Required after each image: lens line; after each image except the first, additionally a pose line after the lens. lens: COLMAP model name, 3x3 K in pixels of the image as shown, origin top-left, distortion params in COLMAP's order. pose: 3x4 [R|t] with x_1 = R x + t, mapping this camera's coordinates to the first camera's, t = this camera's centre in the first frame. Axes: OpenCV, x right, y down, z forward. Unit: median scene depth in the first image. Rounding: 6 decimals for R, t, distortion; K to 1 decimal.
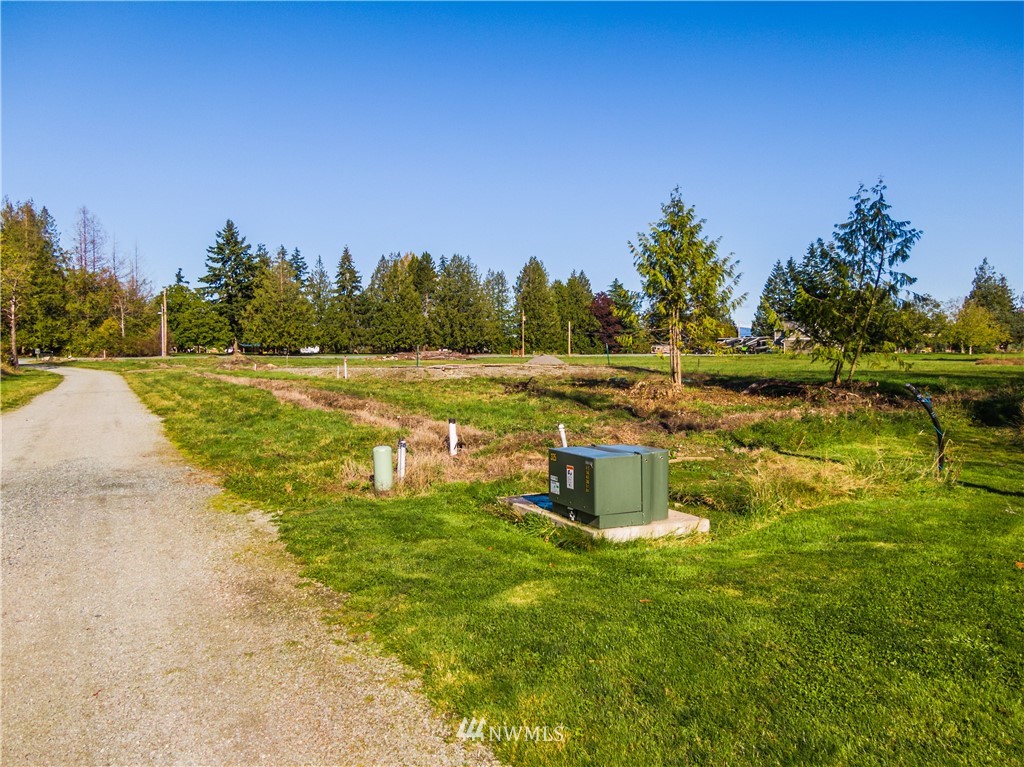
lens RADIAL K [[789.7, 0, 512.2], [0, 789.7, 382.0], [0, 0, 1]] dist [0.005408, -0.008225]
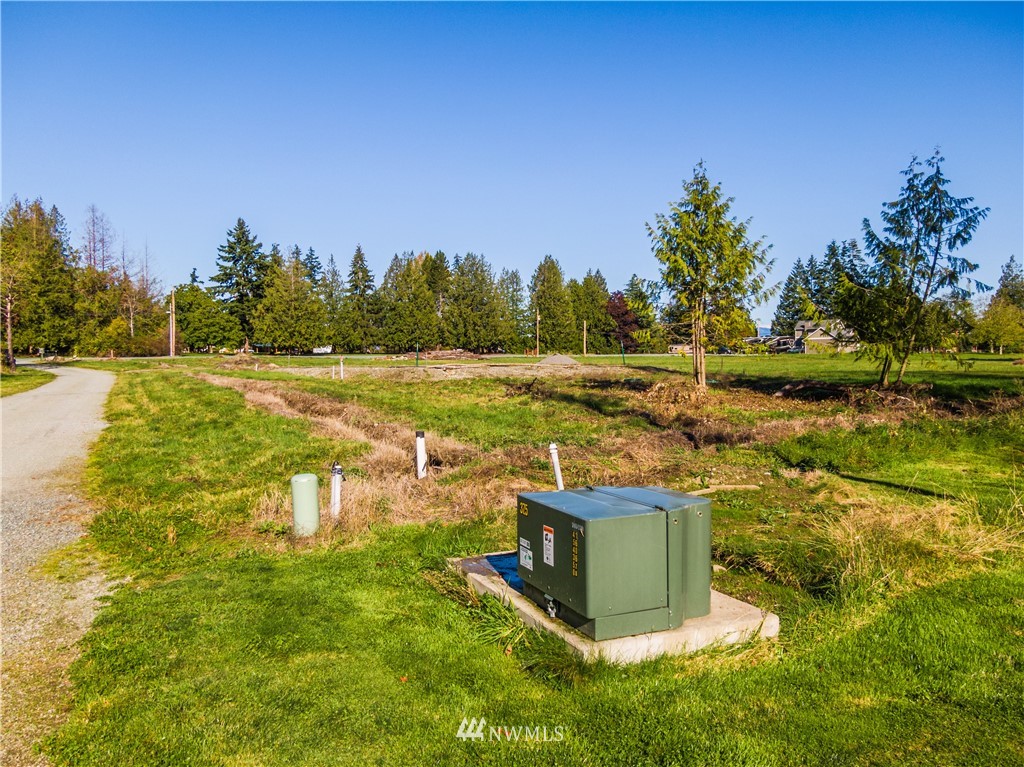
lens RADIAL K [[789.7, 0, 511.8], [0, 789.7, 382.5], [0, 0, 1]] dist [0.005408, -0.008225]
pose [[0.999774, 0.000685, -0.021263, 0.017019], [-0.000677, 1.000000, 0.000365, -0.001416], [0.021264, -0.000350, 0.999774, 0.115443]]
